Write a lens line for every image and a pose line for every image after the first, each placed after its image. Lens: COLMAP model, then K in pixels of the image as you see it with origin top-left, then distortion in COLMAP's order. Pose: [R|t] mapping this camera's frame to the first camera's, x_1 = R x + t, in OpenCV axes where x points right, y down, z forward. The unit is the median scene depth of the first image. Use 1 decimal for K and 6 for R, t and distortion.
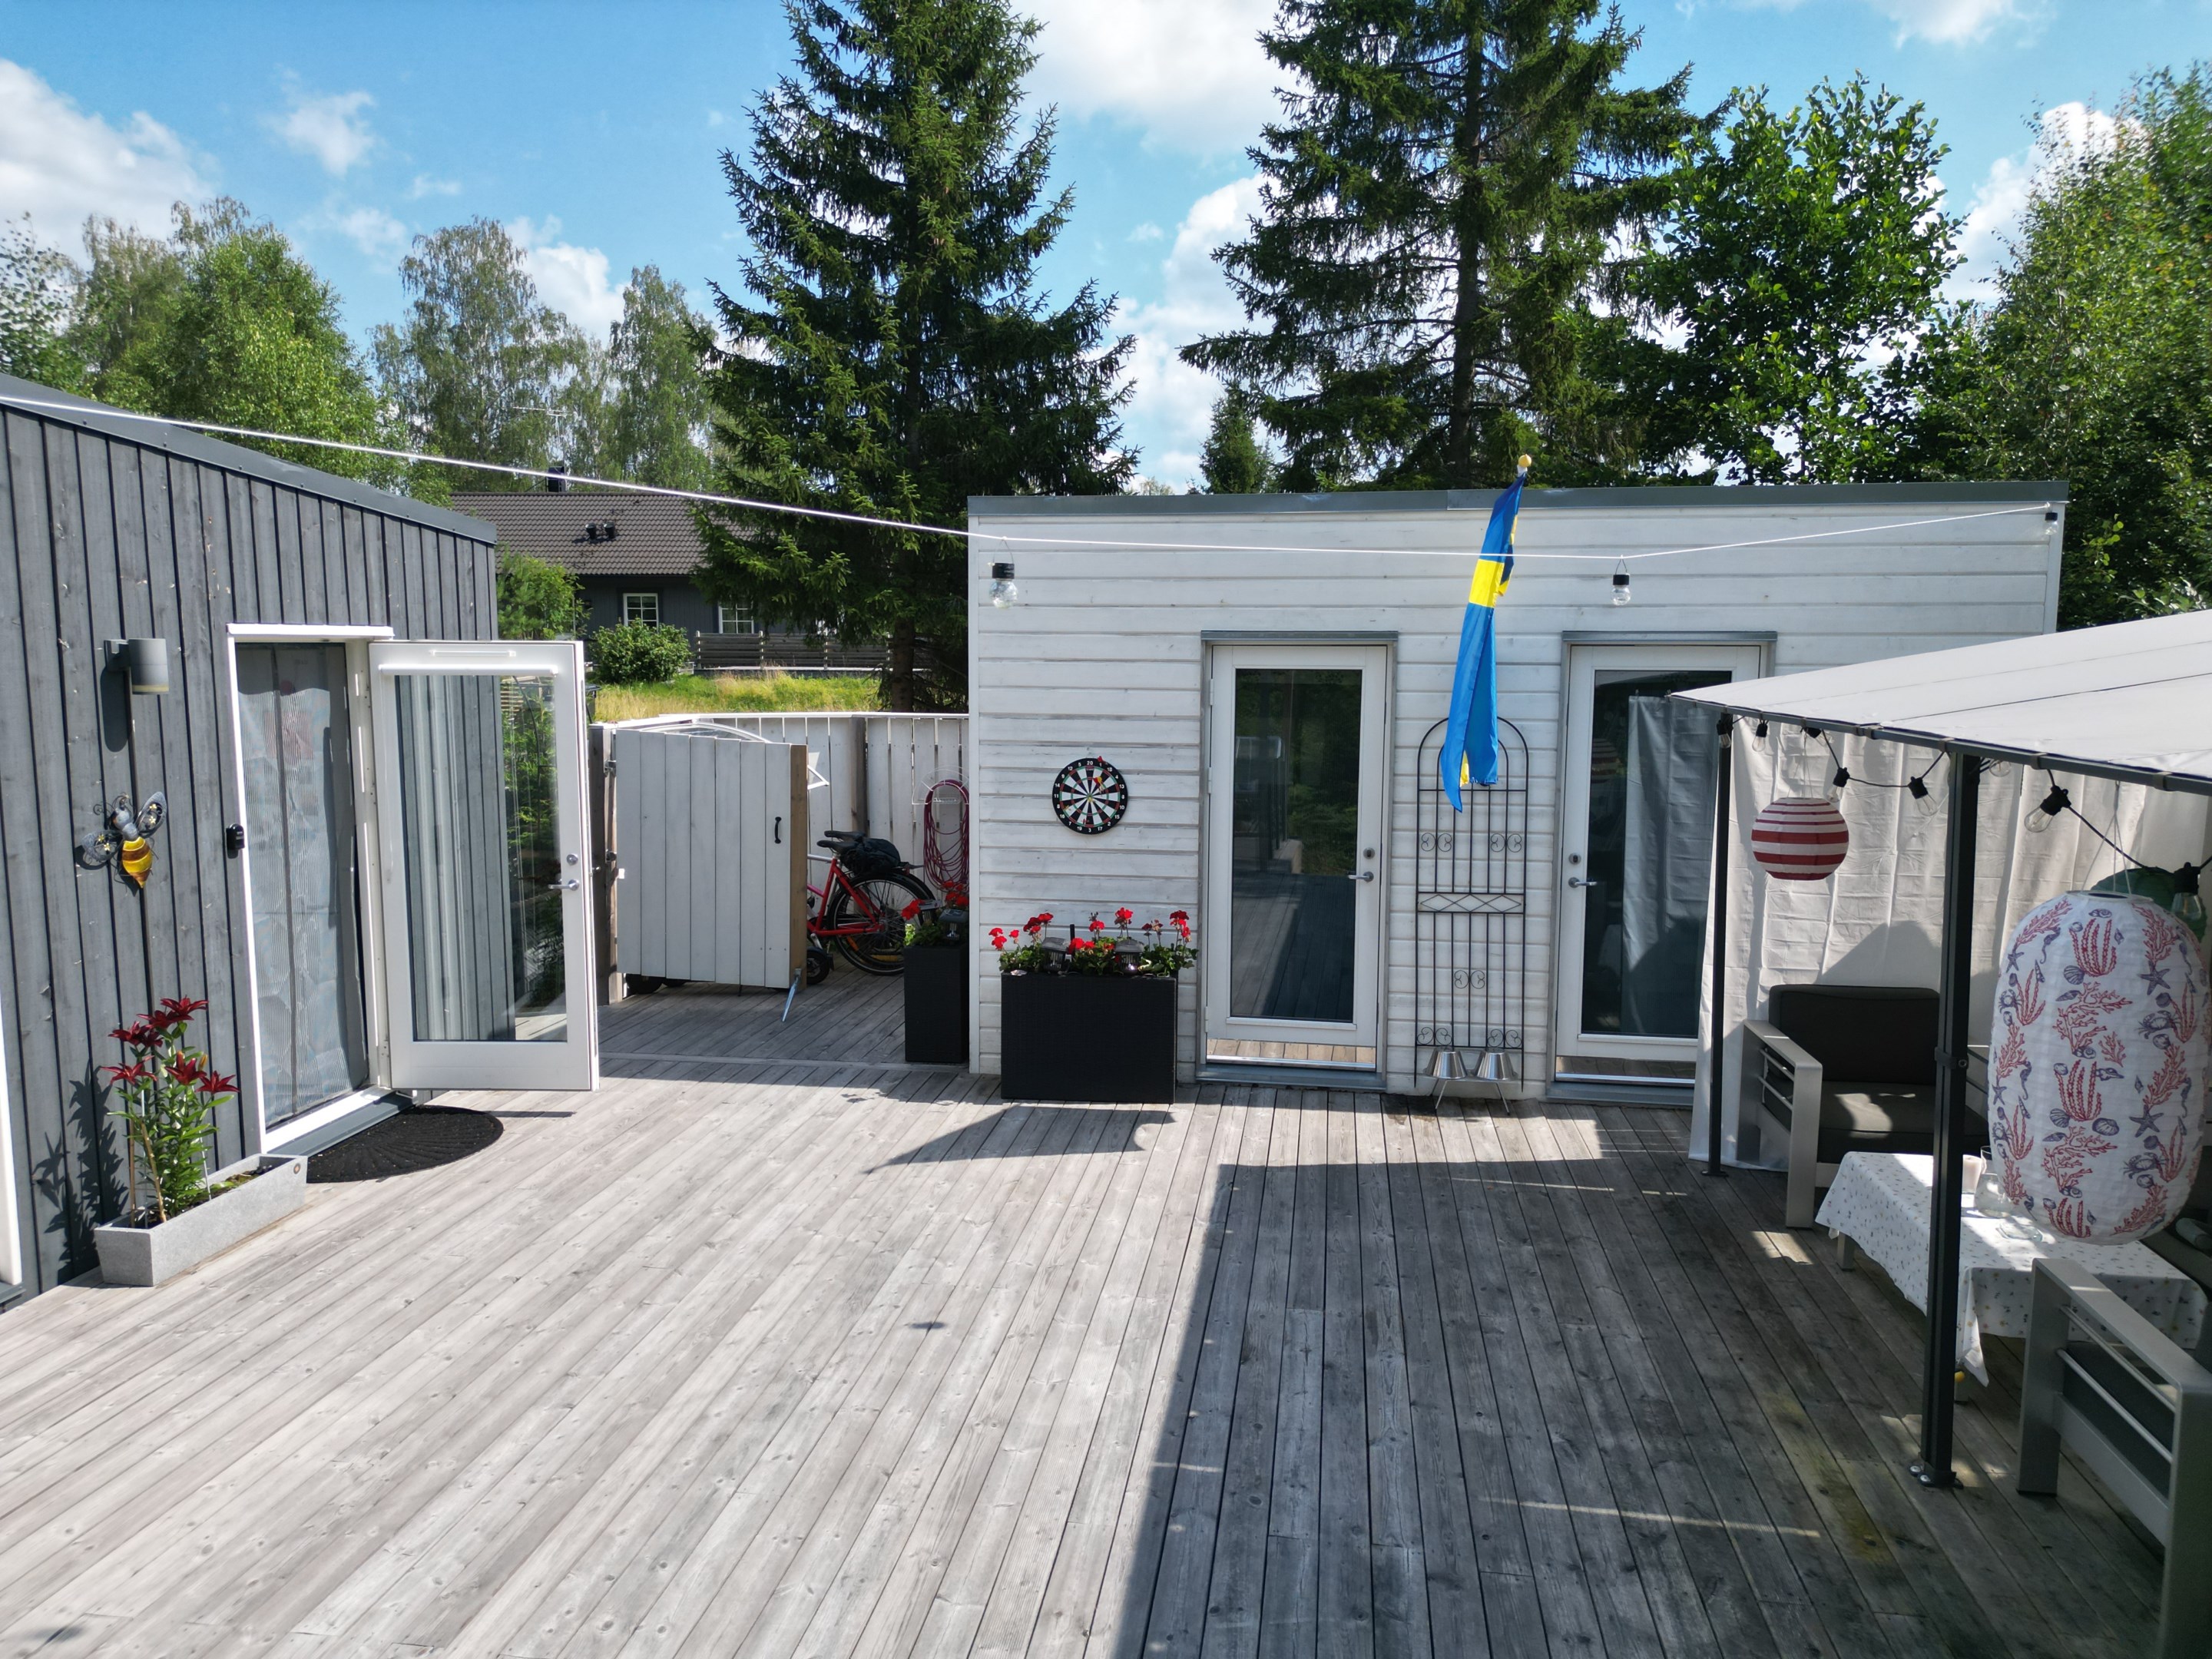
lens RADIAL K [[1521.6, 0, 1106.0], [0, 1521.6, 829.5], [0, 0, 1]] dist [0.078006, -0.107009]
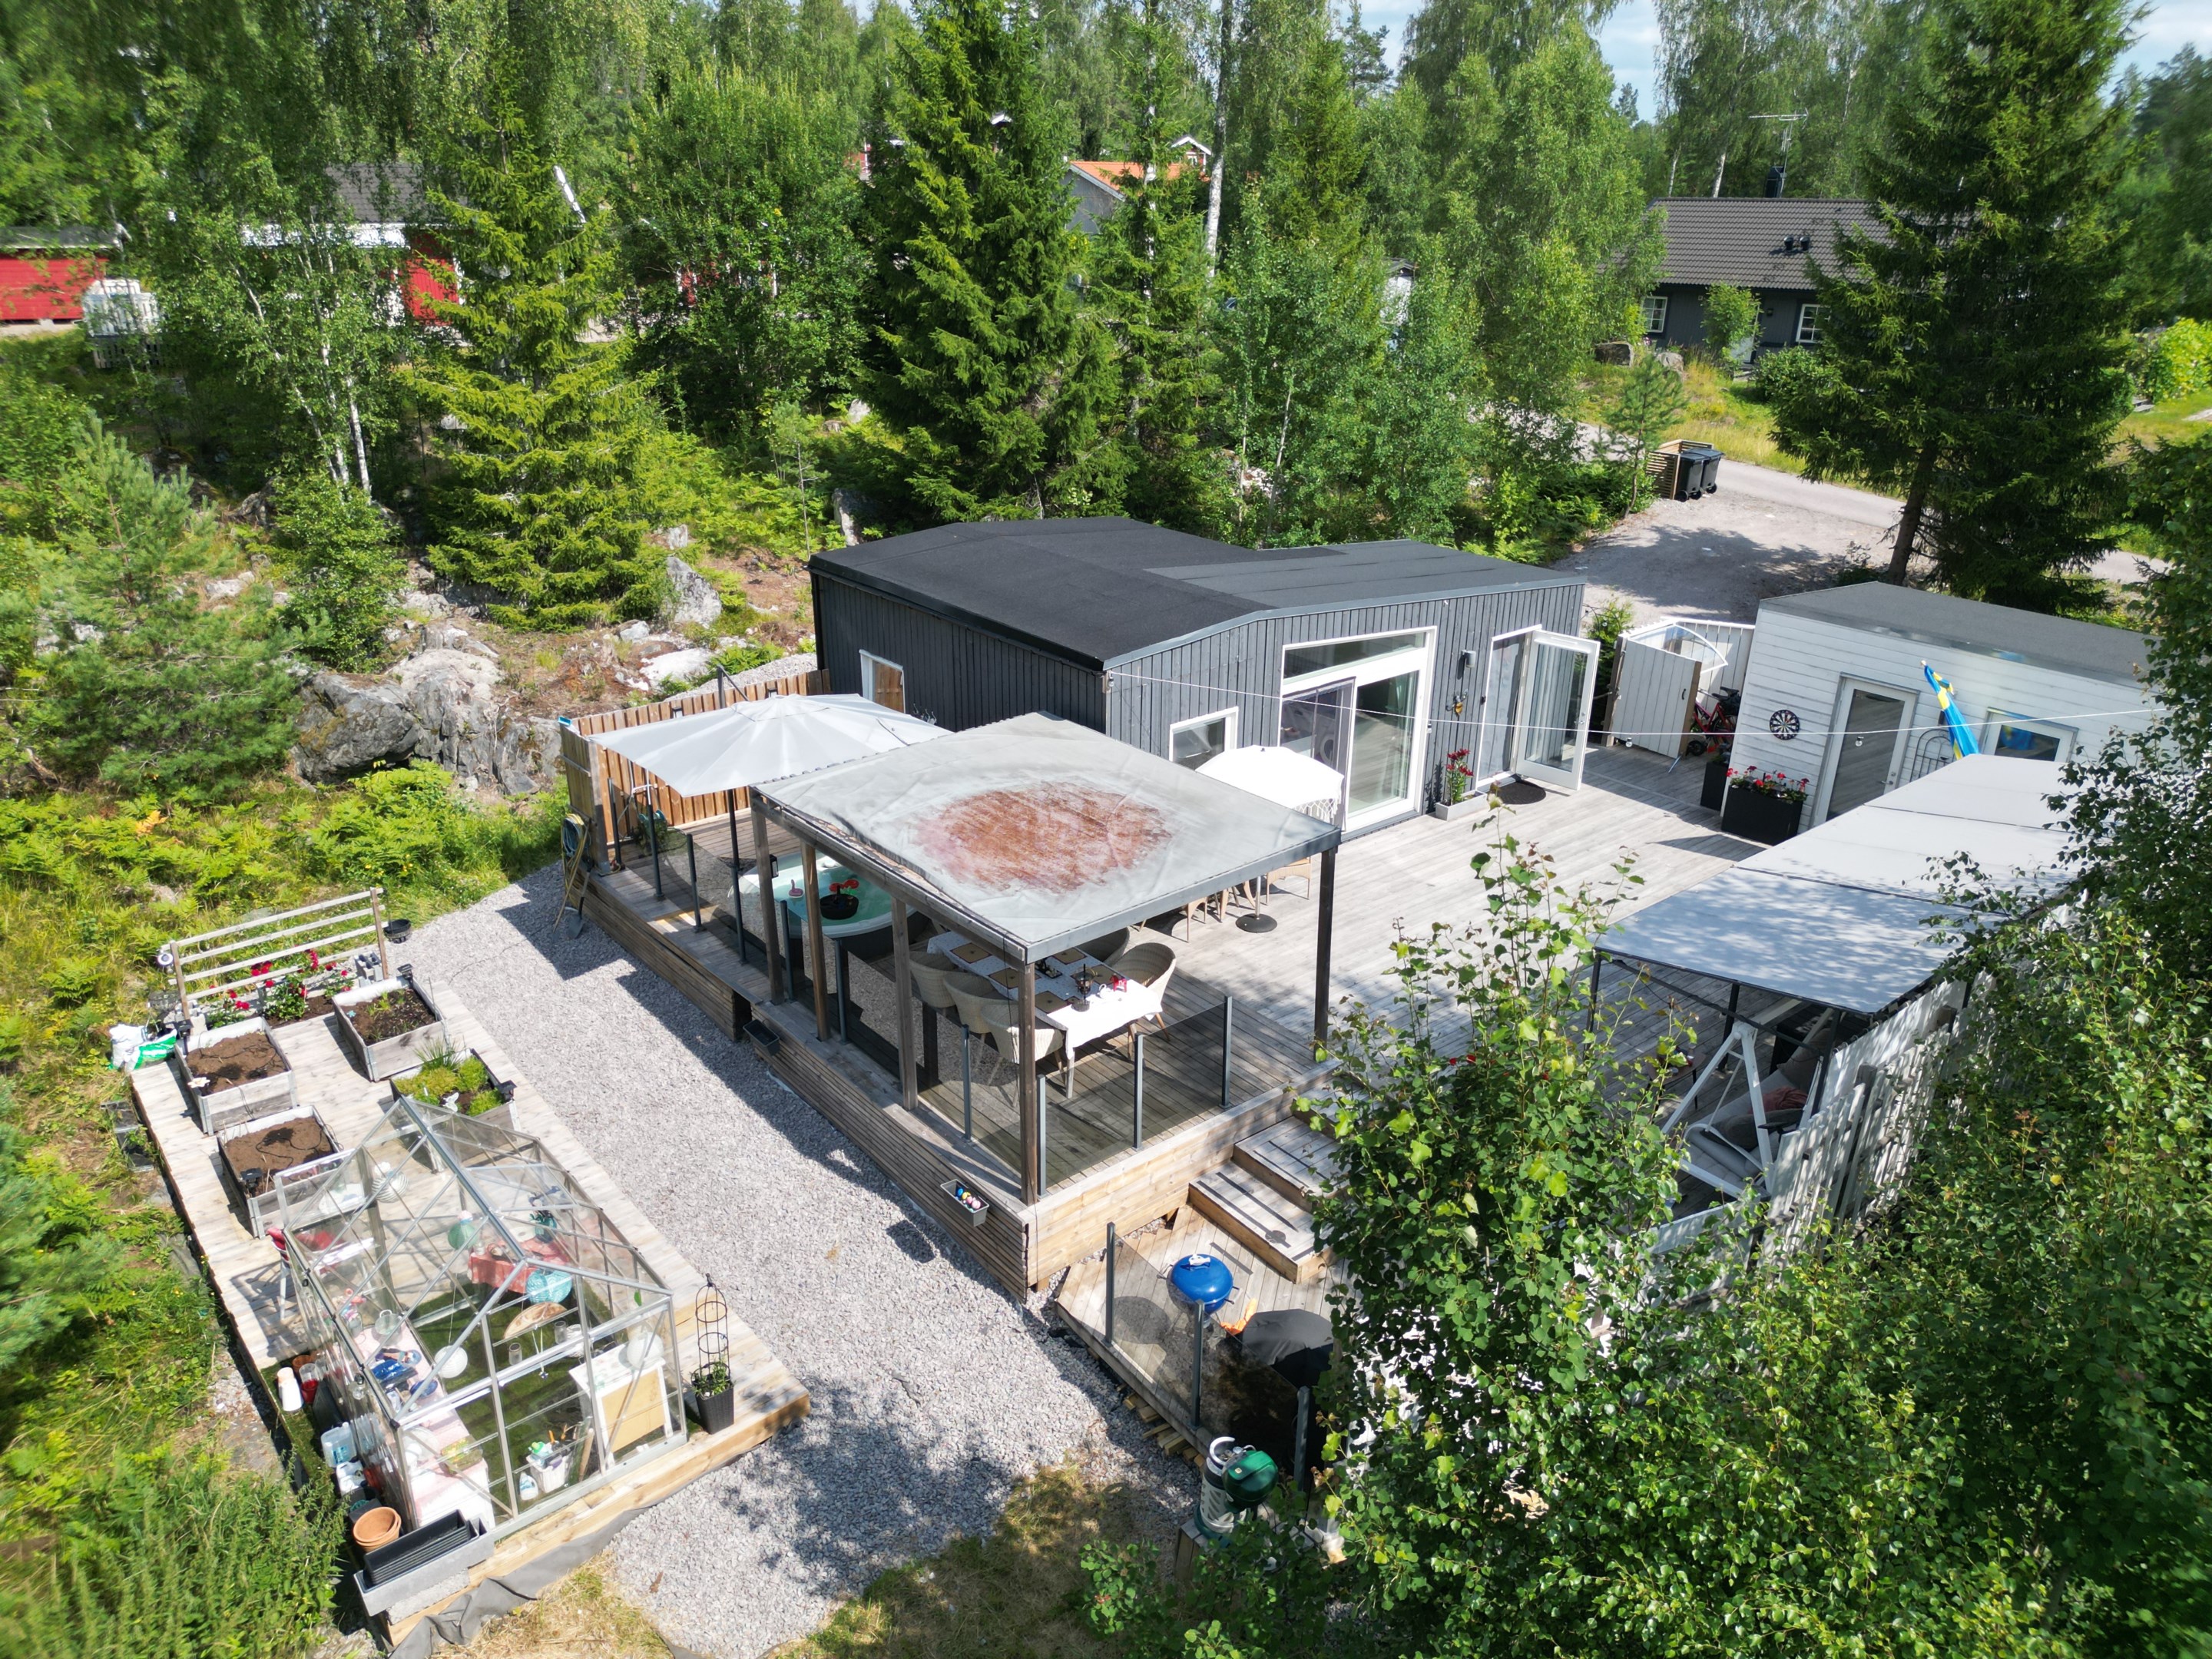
lens RADIAL K [[1521.6, 0, 1106.0], [0, 1521.6, 829.5], [0, 0, 1]] dist [0.078006, -0.107009]
pose [[0.736312, 0.264040, -0.622999, 0.842683], [-0.083177, 0.949058, 0.303925, -0.570304], [0.671510, -0.171965, 0.720765, -1.719637]]
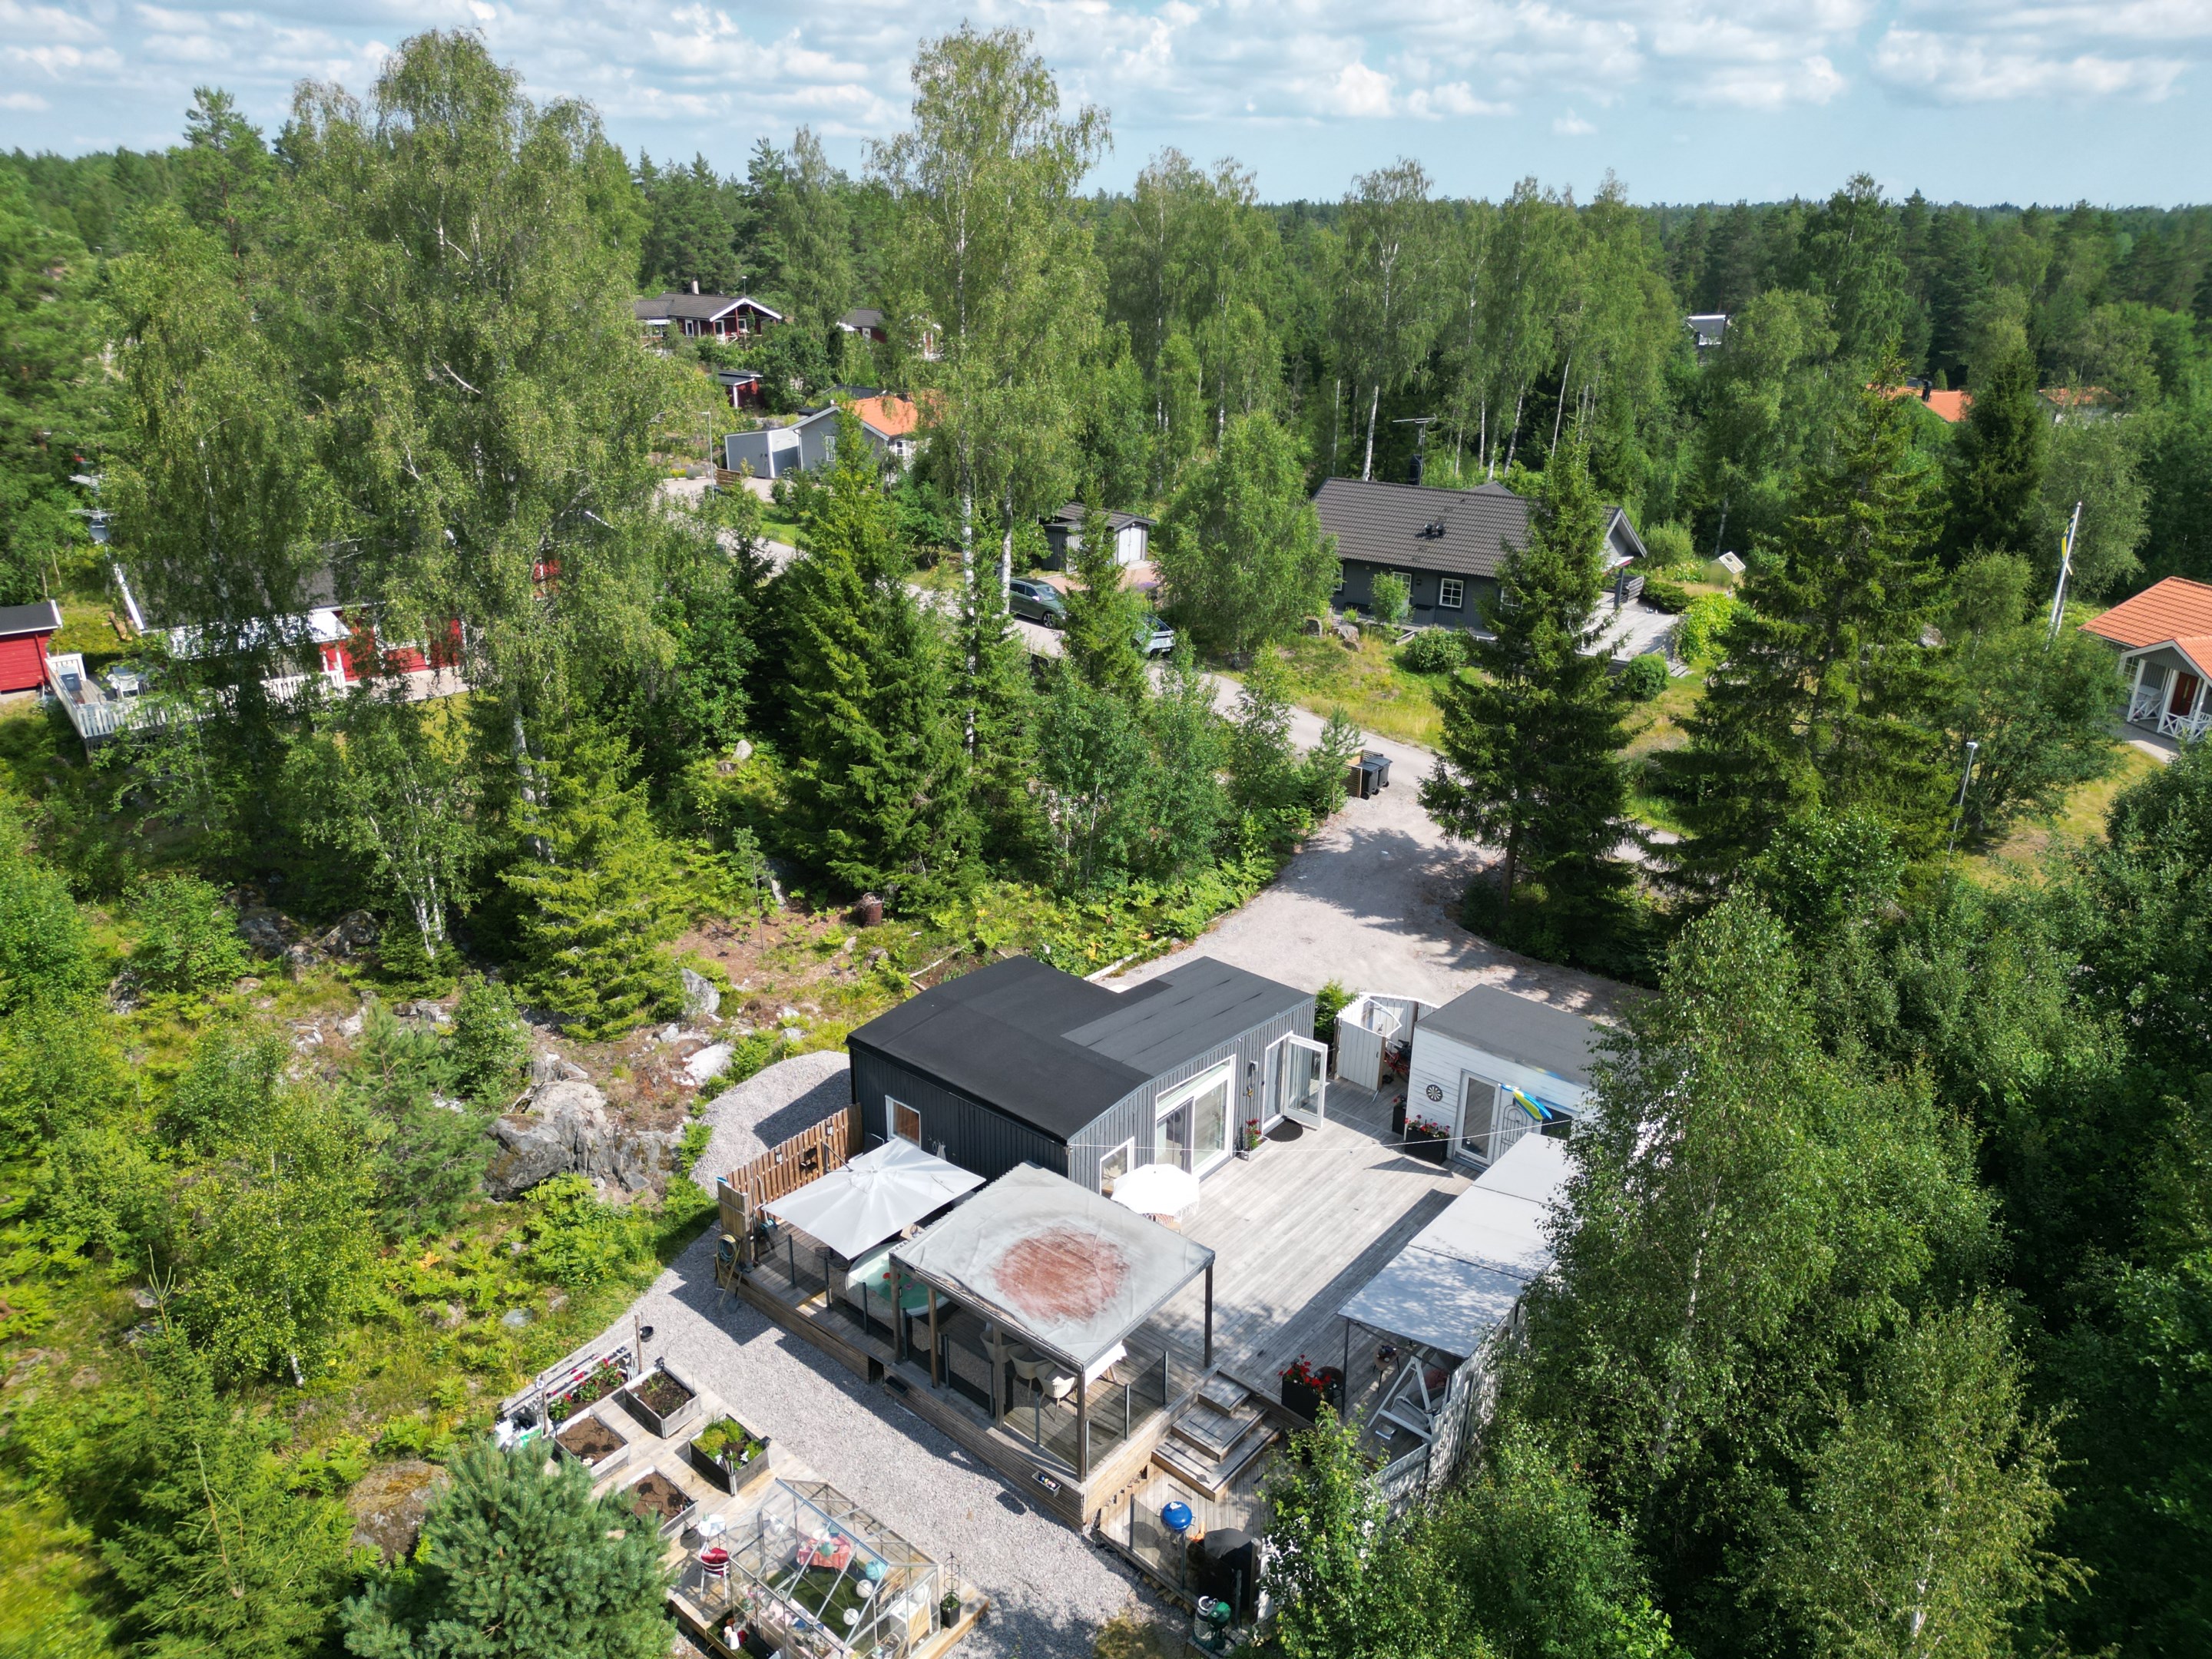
lens RADIAL K [[1521.6, 0, 1106.0], [0, 1521.6, 829.5], [0, 0, 1]] dist [0.078006, -0.107009]
pose [[0.850429, 0.197843, -0.487472, 1.245966], [-0.067697, 0.960044, 0.271537, -1.984038], [0.521716, -0.197923, 0.829843, -3.149921]]
